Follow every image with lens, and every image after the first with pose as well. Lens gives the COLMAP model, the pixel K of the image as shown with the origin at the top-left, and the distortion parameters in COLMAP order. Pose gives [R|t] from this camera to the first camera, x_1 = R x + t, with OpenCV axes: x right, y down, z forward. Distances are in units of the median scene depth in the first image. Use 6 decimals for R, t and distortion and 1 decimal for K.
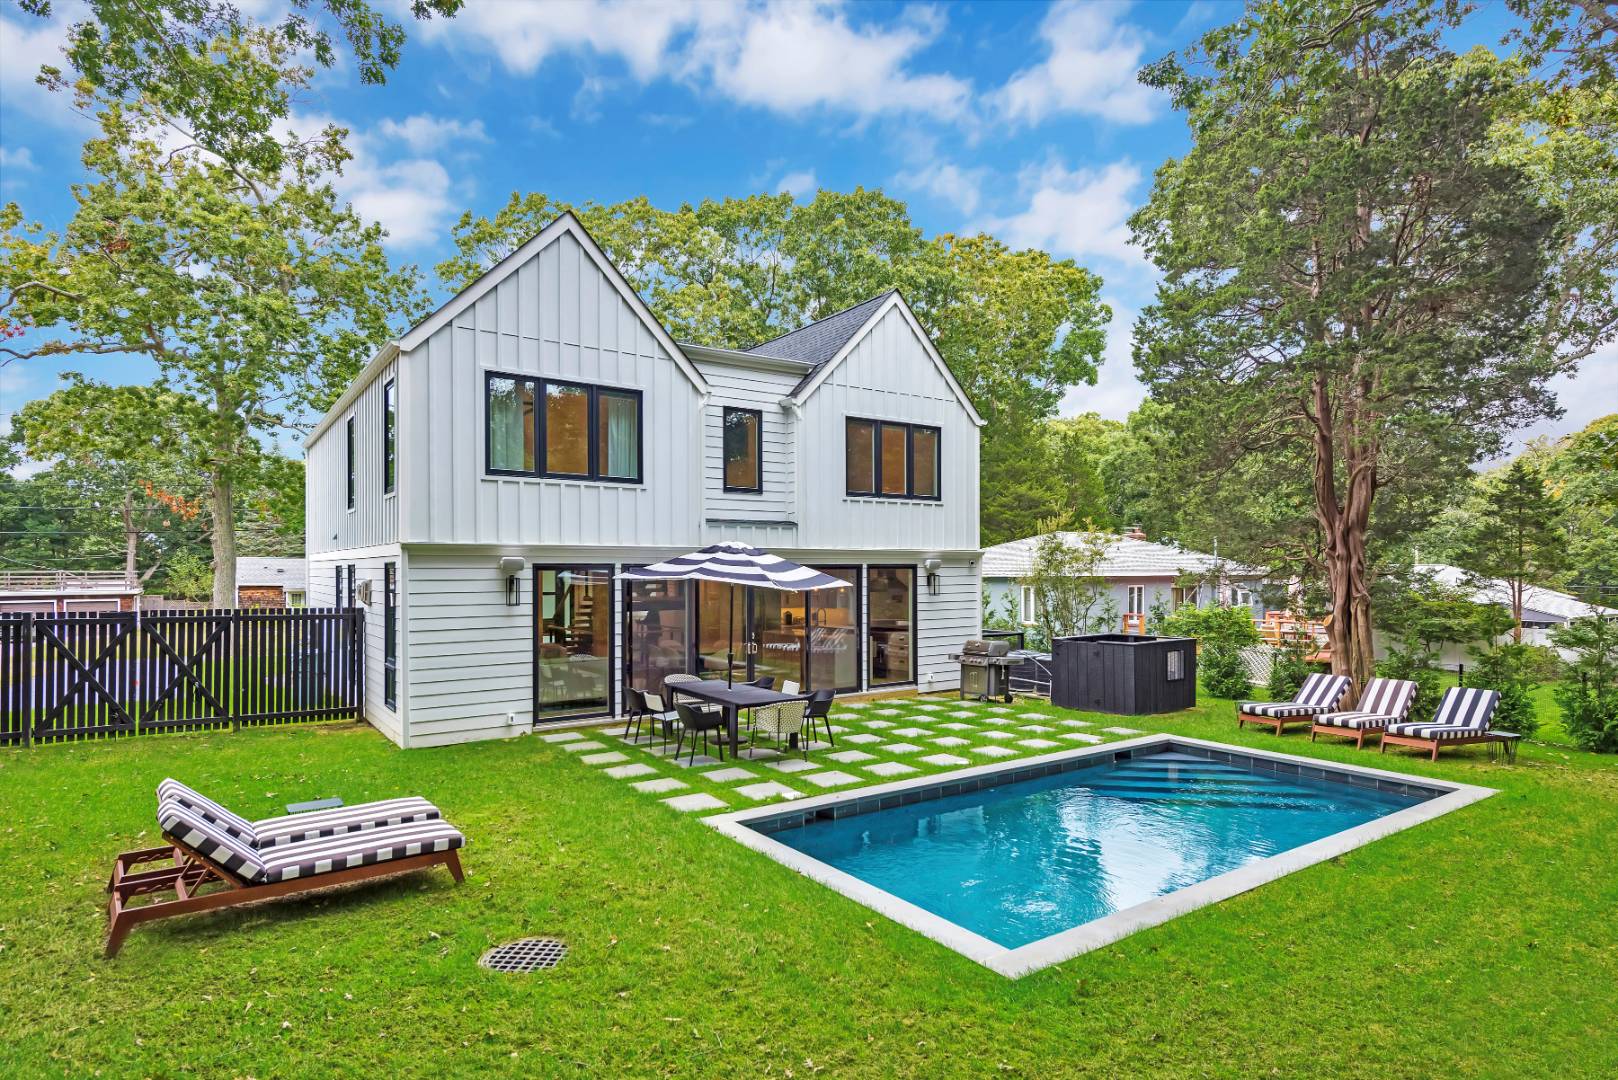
lens RADIAL K [[883.9, 0, 832.9], [0, 883.9, 568.7], [0, 0, 1]] dist [0.013306, -0.000205]
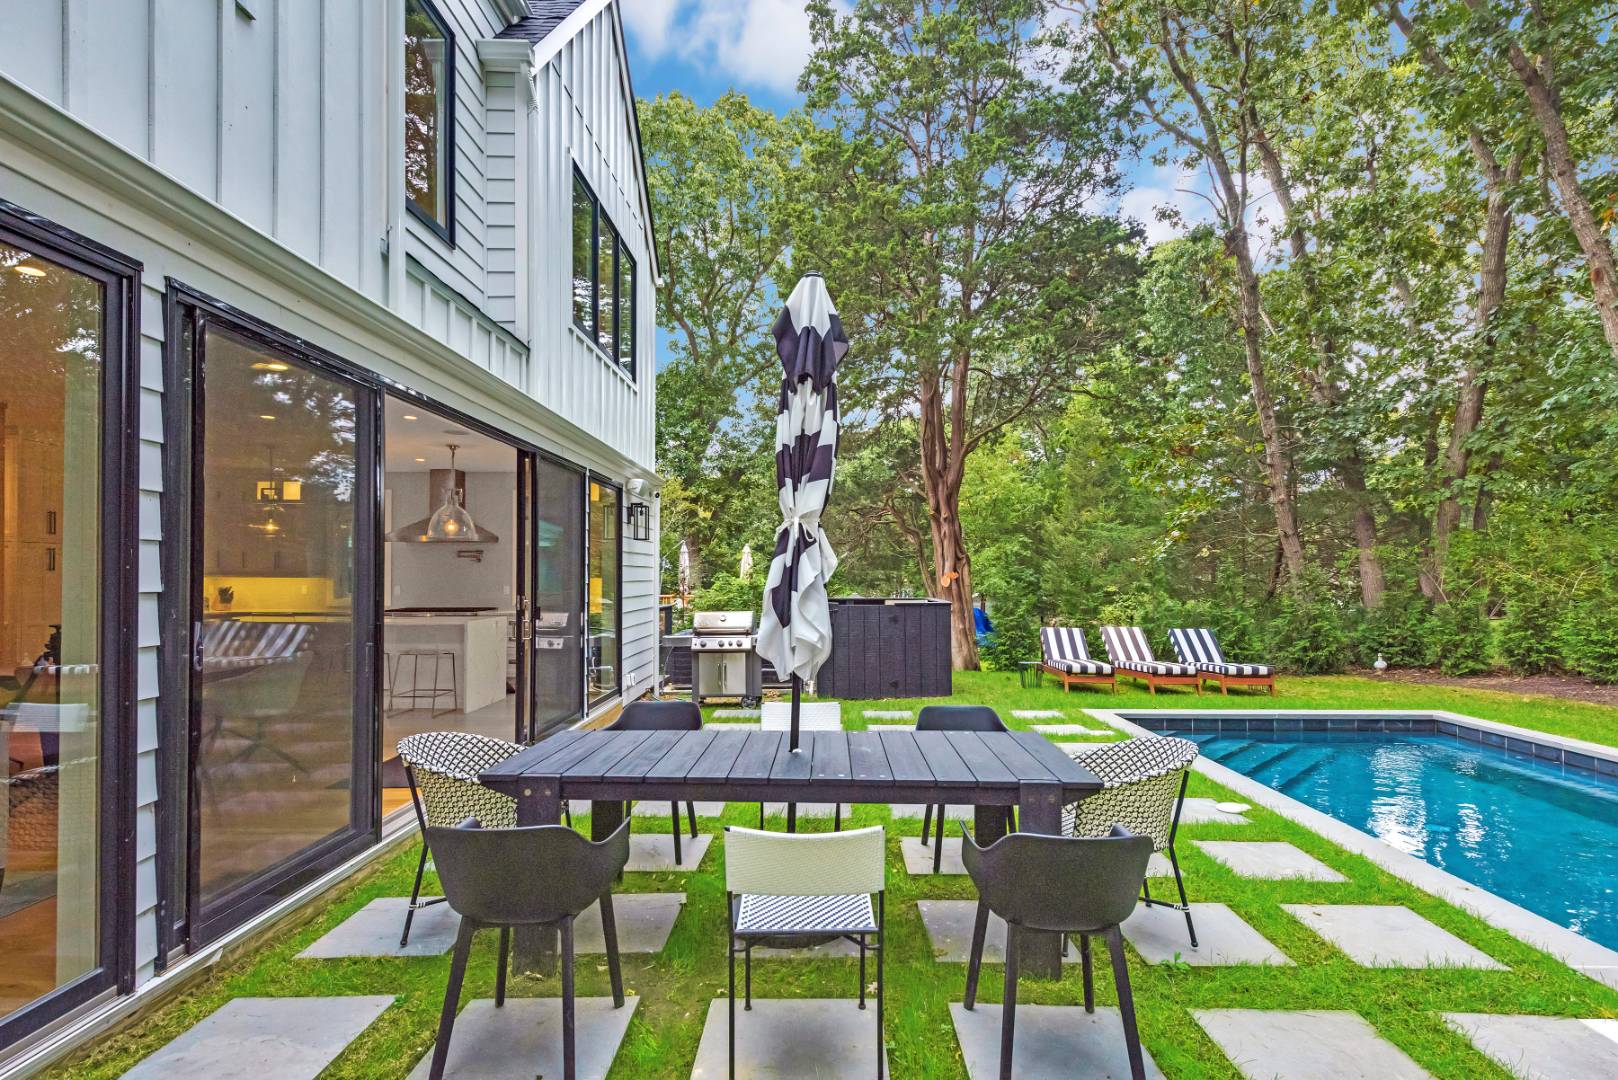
lens RADIAL K [[779.0, 0, 828.1], [0, 779.0, 576.4], [0, 0, 1]] dist [0.000799, -0.000225]
pose [[0.581429, 0.004468, 0.813585, -0.285794], [-0.007621, 0.999971, -0.000045, 0.064609], [-0.813561, -0.006174, 0.581446, 0.715709]]
